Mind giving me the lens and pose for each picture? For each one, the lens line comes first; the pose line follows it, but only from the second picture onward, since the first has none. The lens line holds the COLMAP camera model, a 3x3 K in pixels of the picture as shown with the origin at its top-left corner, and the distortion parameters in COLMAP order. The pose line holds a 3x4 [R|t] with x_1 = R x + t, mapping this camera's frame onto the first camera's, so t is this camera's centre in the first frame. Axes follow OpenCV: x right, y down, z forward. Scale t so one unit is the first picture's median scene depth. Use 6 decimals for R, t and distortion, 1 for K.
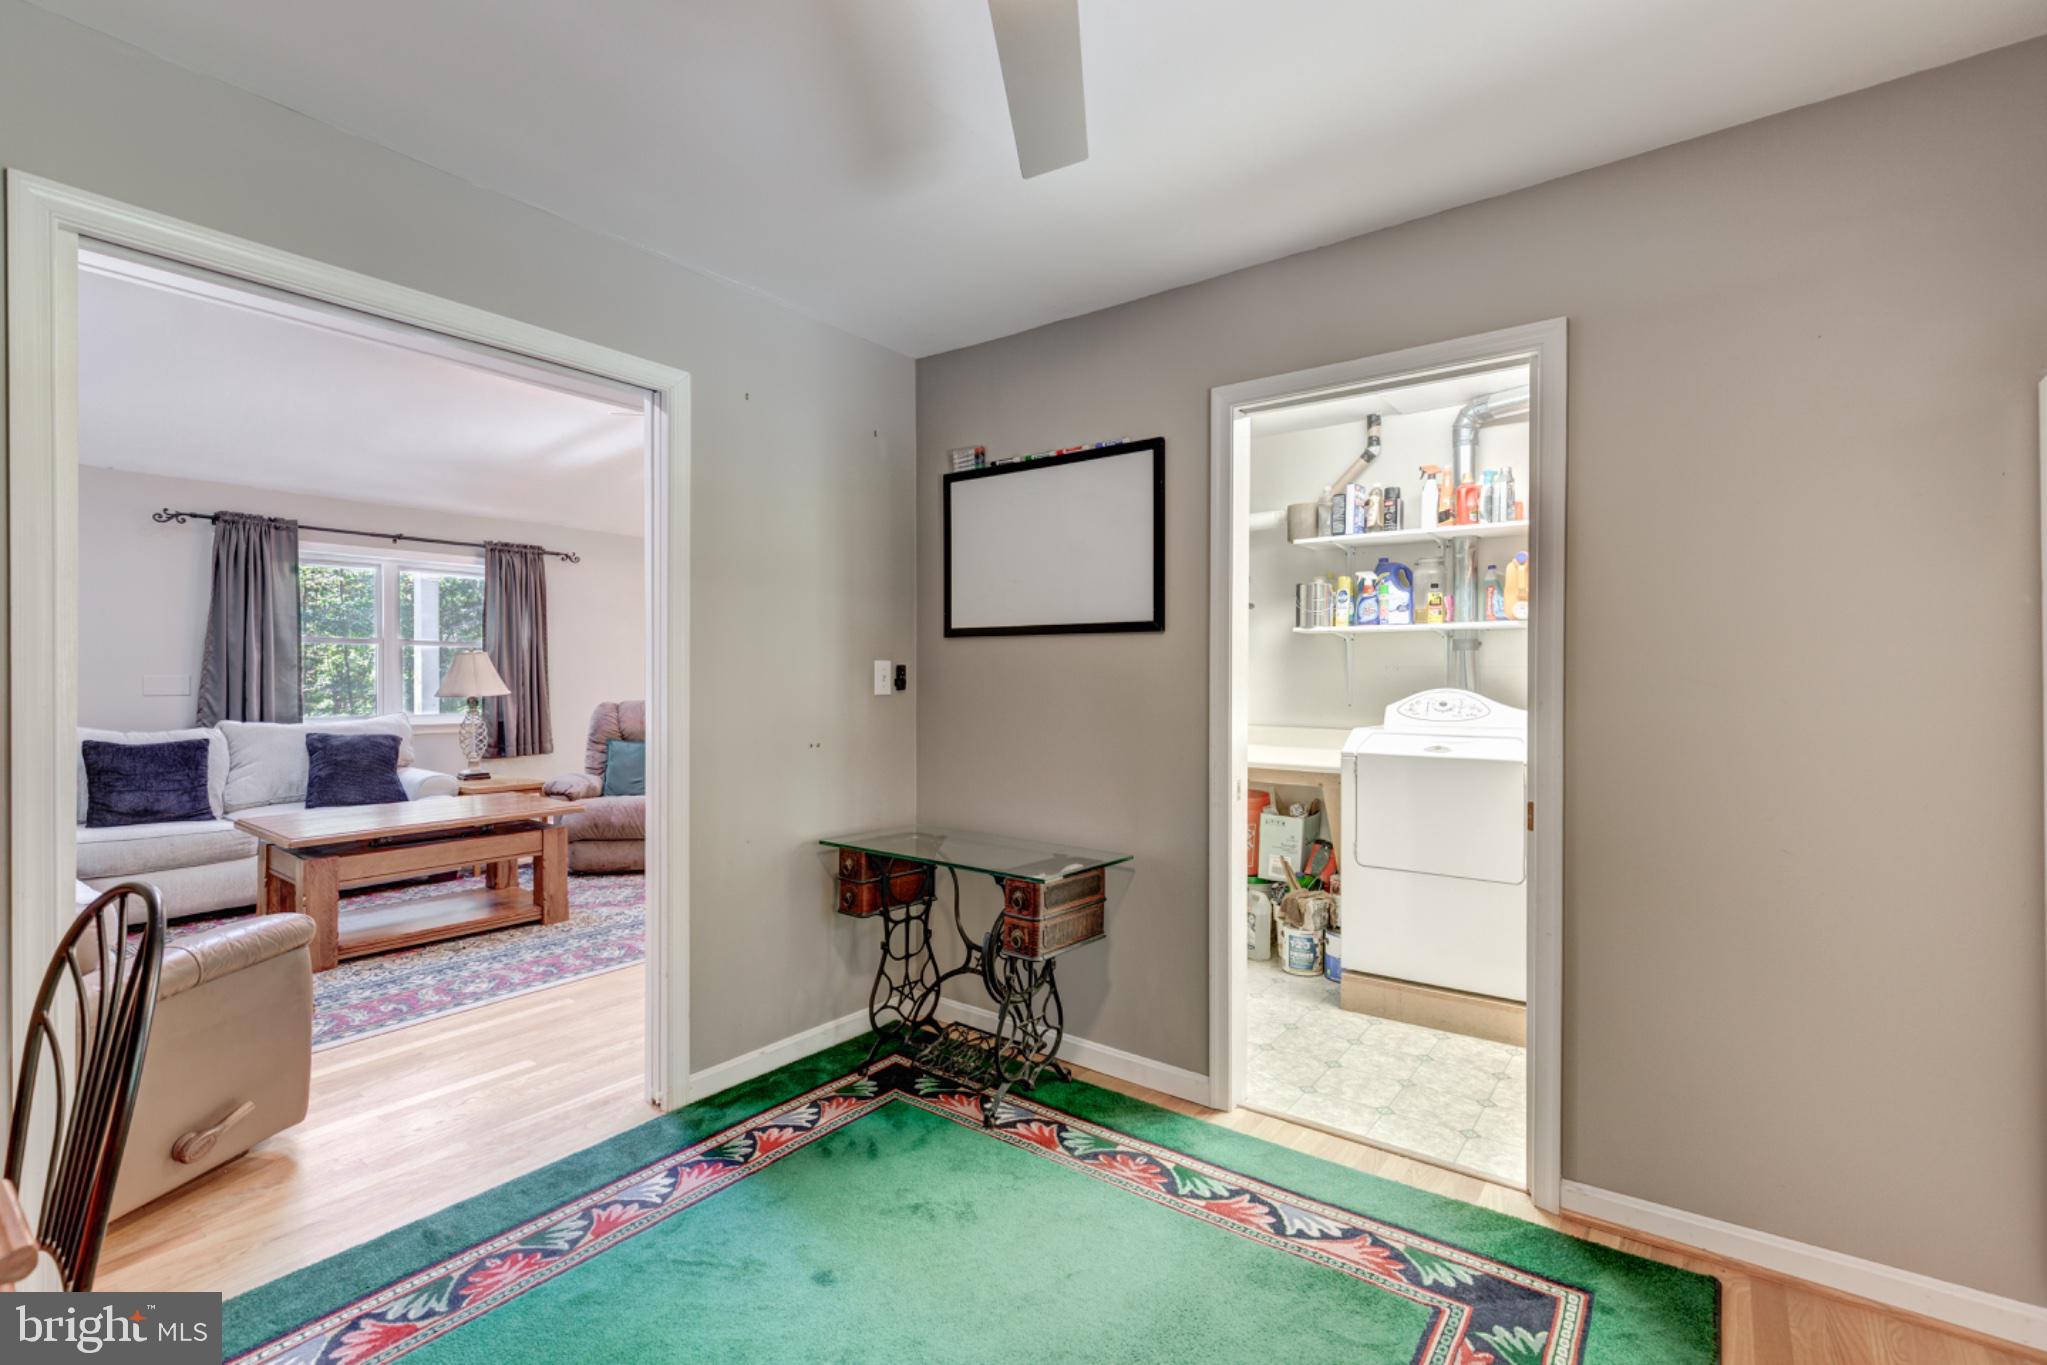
lens RADIAL K [[938.0, 0, 1019.8], [0, 938.0, 676.0], [0, 0, 1]] dist [0.002487, 0.001667]
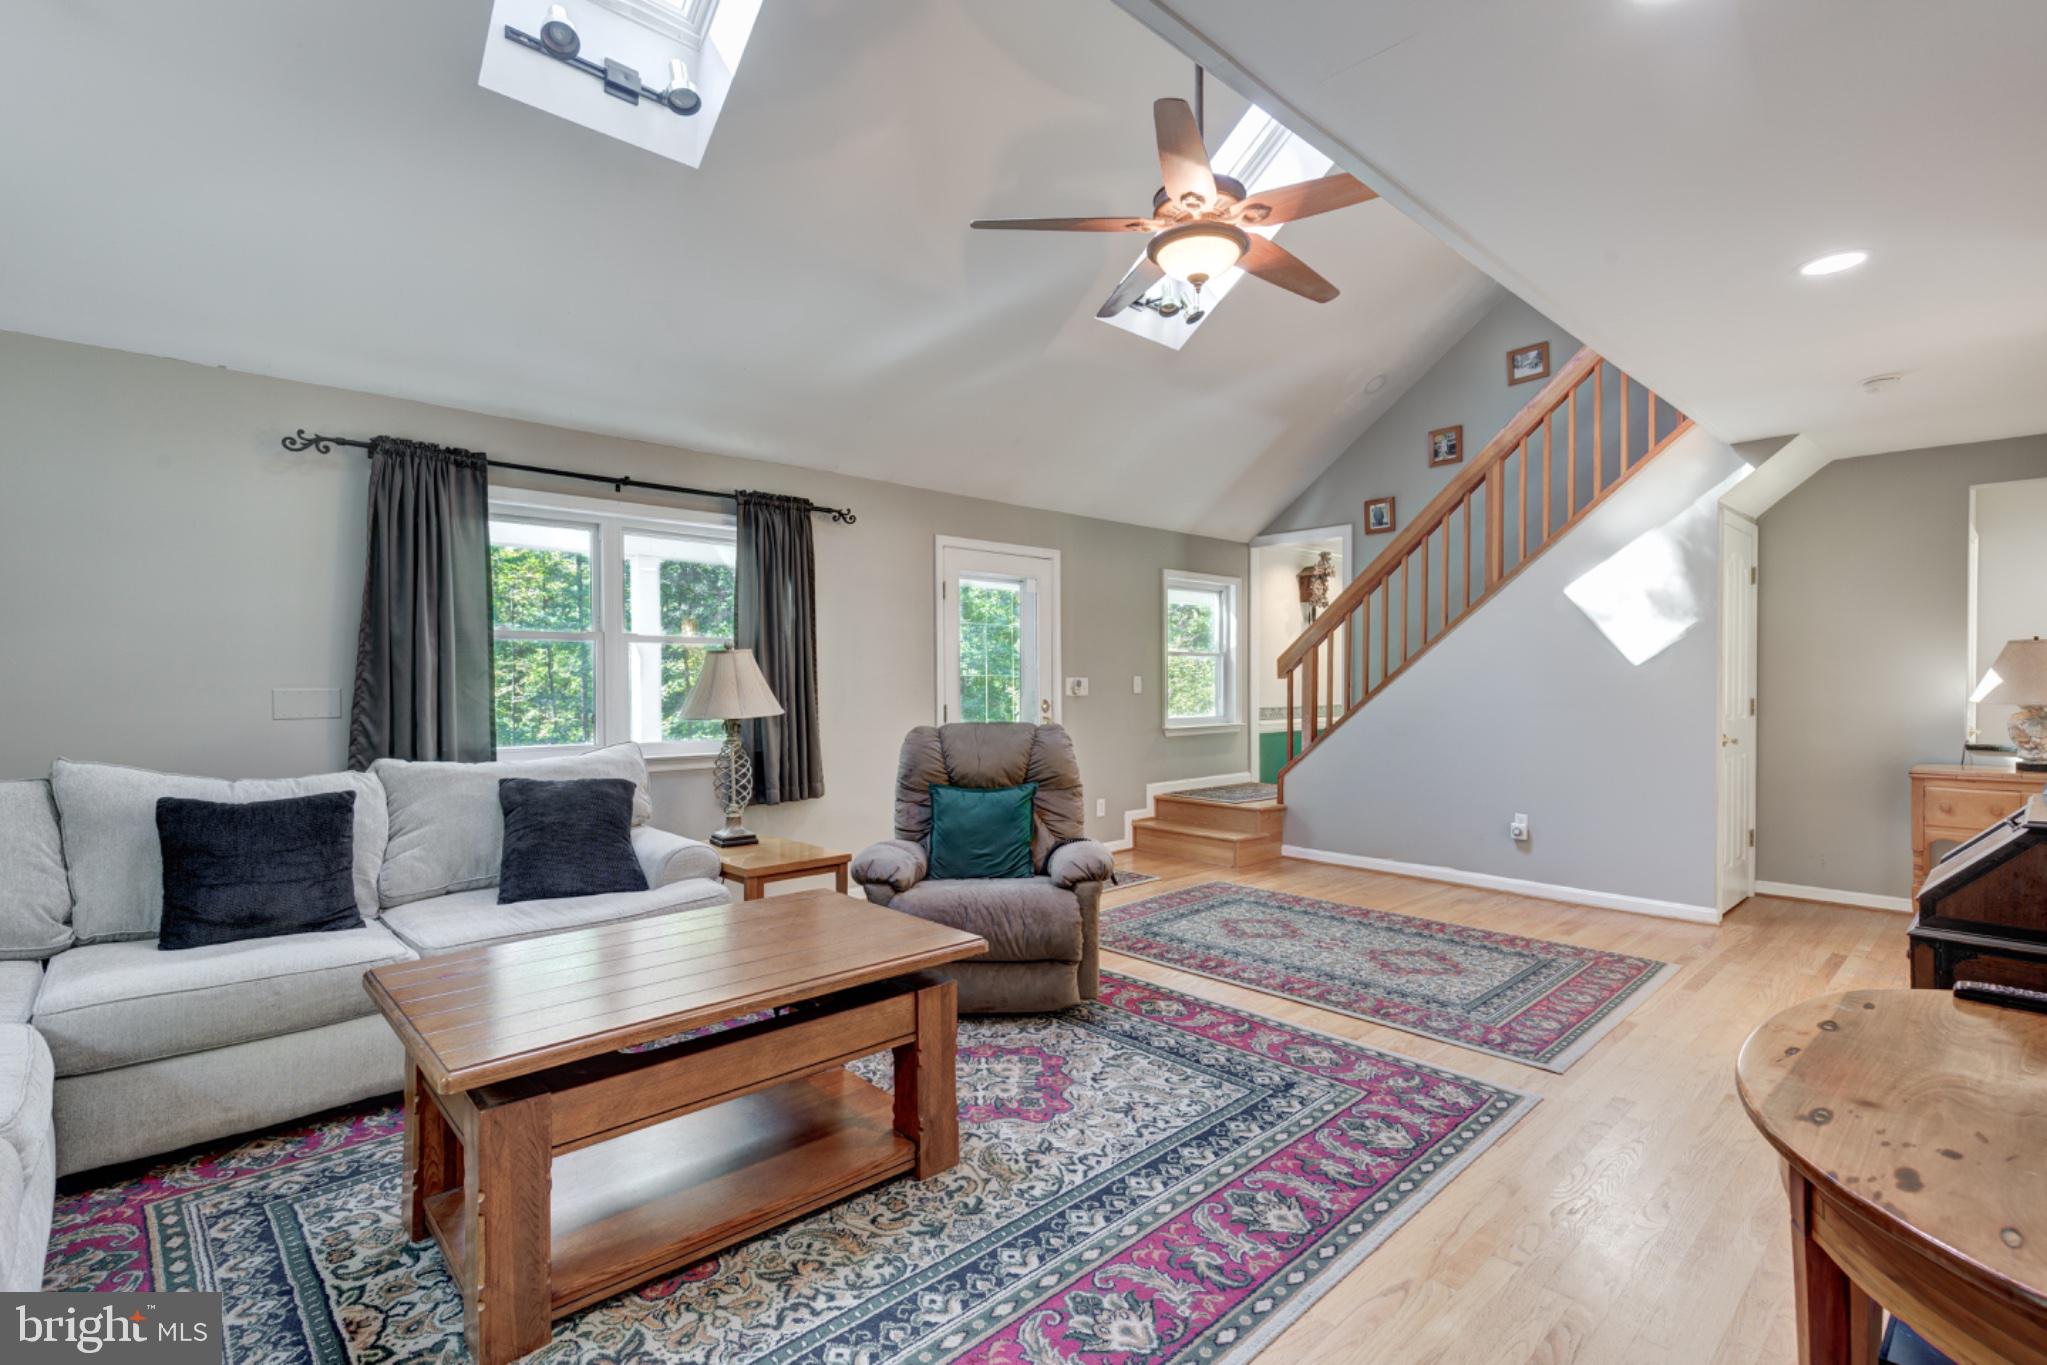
lens RADIAL K [[938.0, 0, 1026.3], [0, 938.0, 689.1], [0, 0, 1]] dist [0.002487, 0.001667]
pose [[0.988394, -0.004985, -0.151830, -0.308630], [0.005902, 0.999967, 0.005588, -0.000691], [0.151797, -0.006420, 0.988391, 0.423988]]
